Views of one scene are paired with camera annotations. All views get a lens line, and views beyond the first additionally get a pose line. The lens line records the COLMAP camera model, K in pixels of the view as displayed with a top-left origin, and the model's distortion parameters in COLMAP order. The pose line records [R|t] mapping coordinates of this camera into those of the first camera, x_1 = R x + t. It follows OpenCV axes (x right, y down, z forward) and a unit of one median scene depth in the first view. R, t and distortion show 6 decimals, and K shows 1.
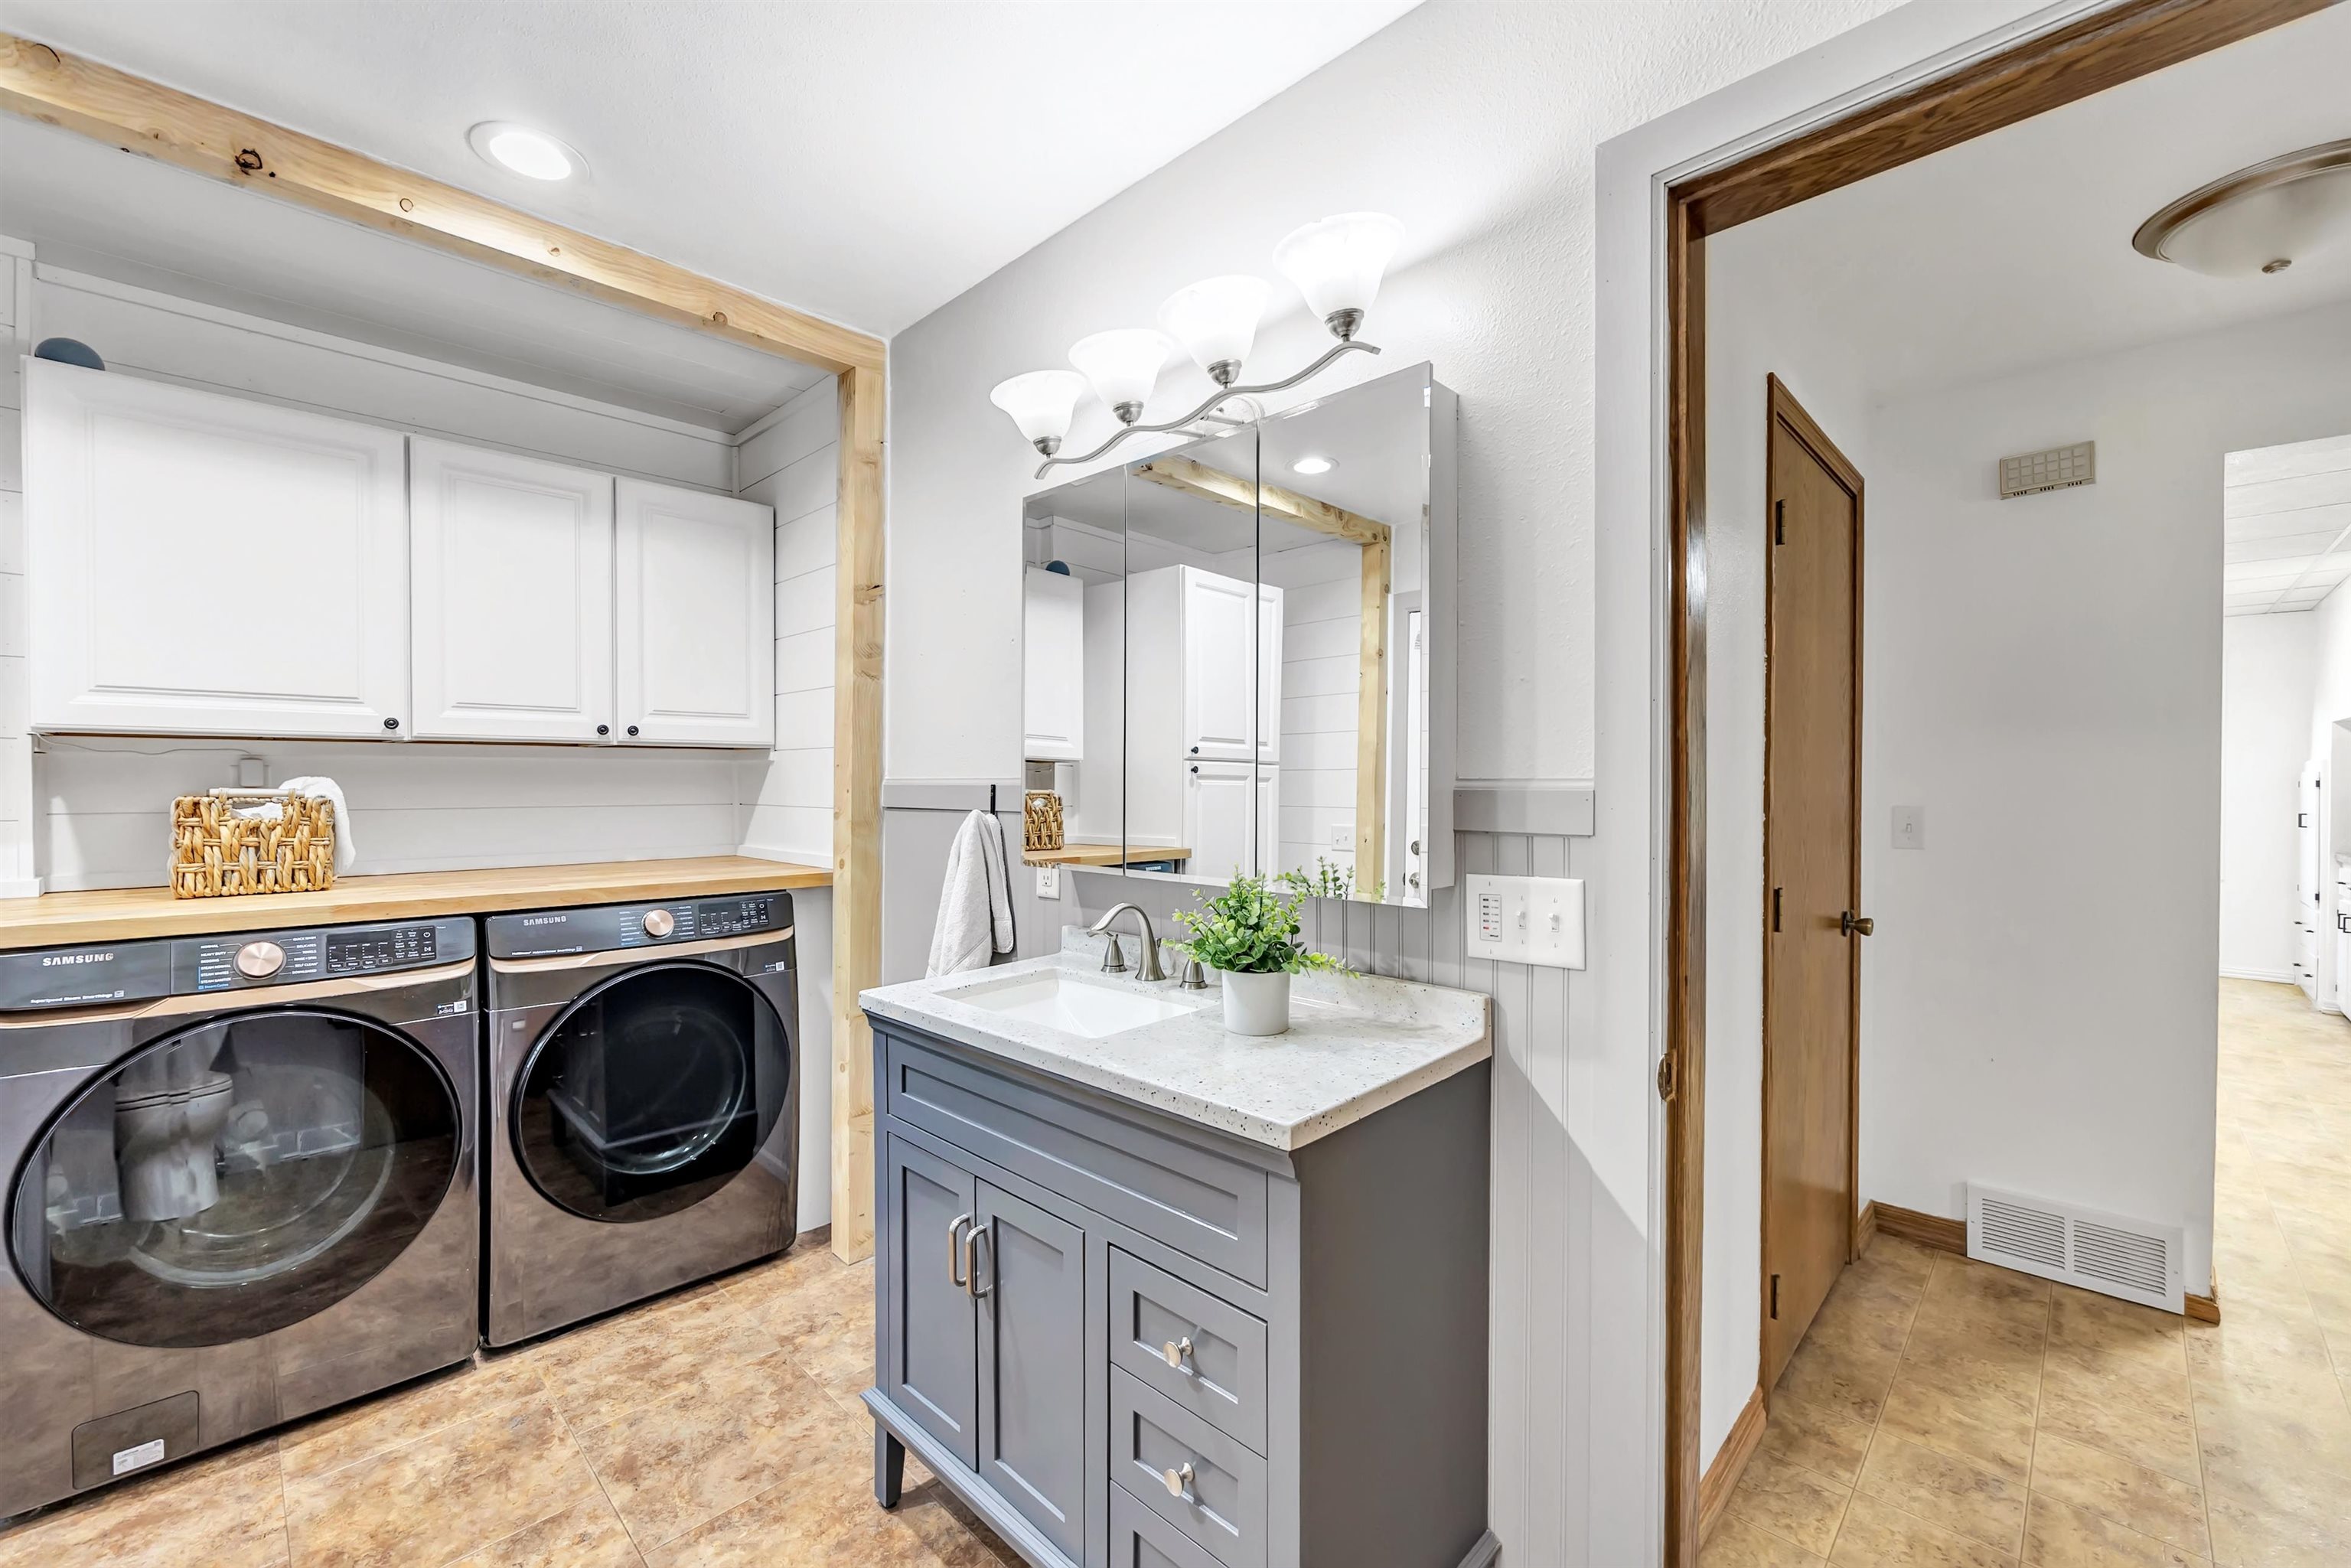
lens RADIAL K [[954.6, 0, 1144.5], [0, 954.6, 795.1], [0, 0, 1]] dist [-0.002459, -0.000133]
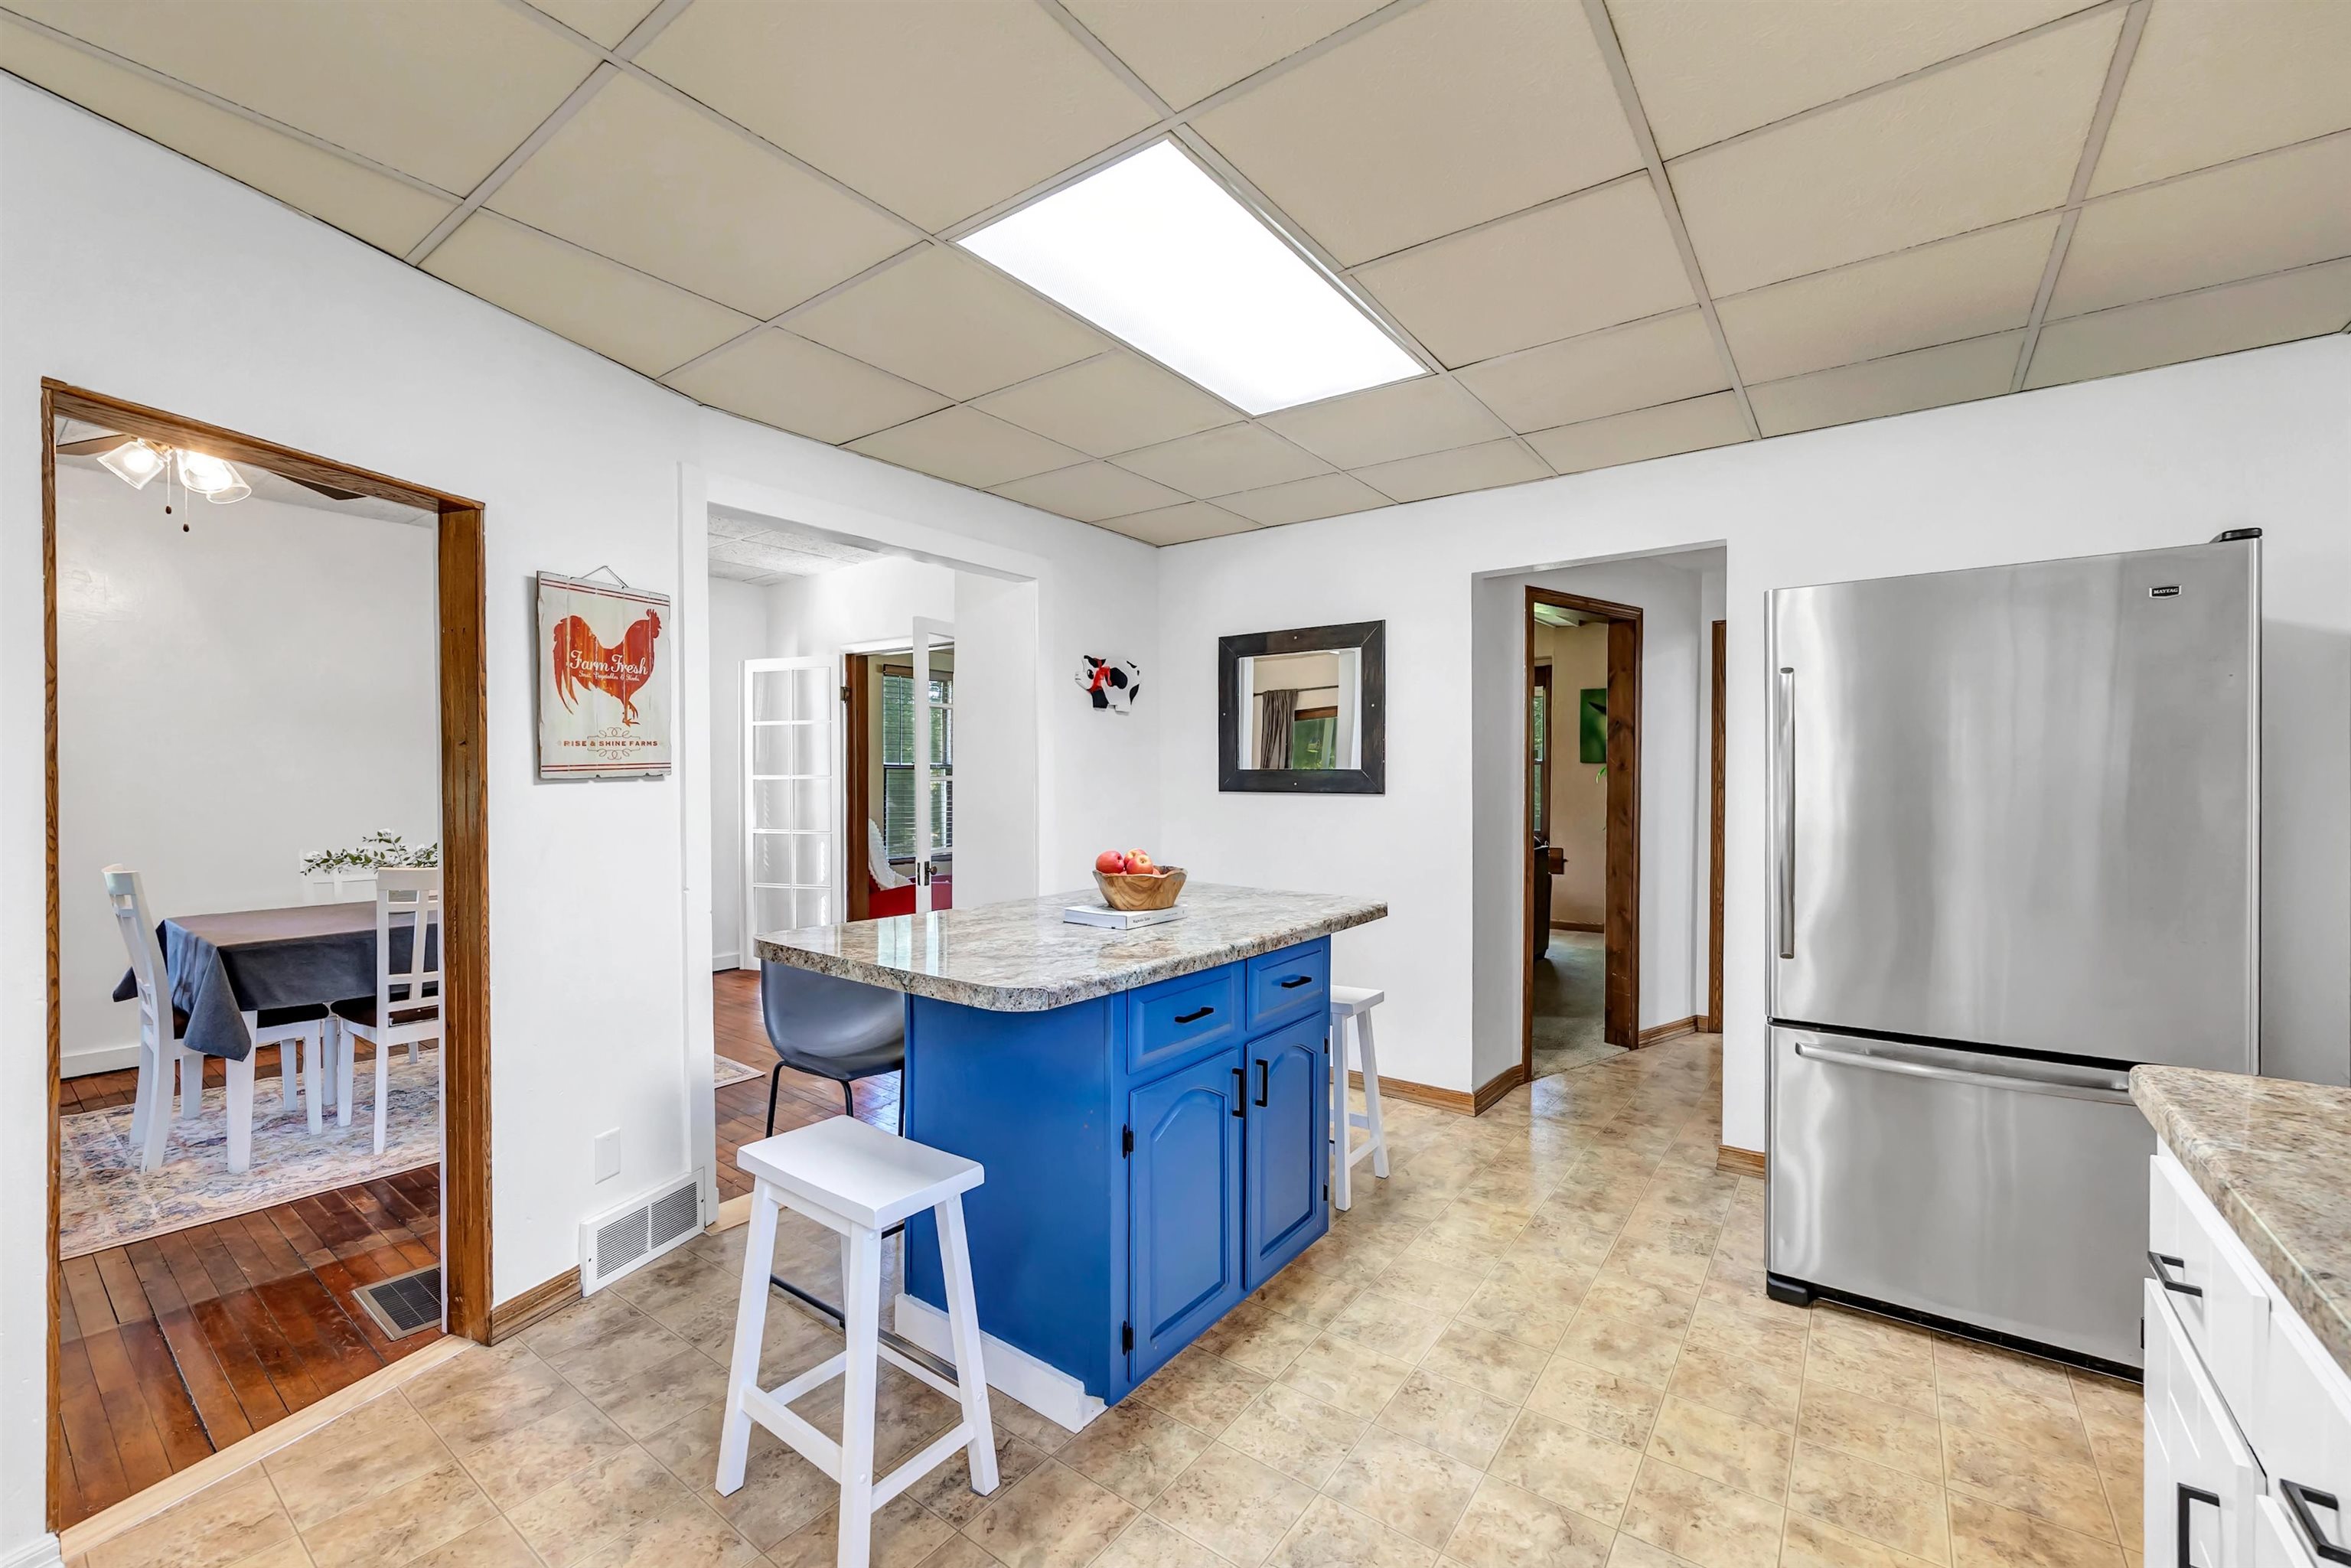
lens RADIAL K [[954.6, 0, 1173.3], [0, 954.6, 782.2], [0, 0, 1]] dist [-0.002459, -0.000133]
pose [[-0.987308, 0.001559, -0.158810, 0.513386], [-0.001826, 0.999774, 0.021166, -0.004068], [0.158807, 0.021187, -0.987082, 0.556778]]
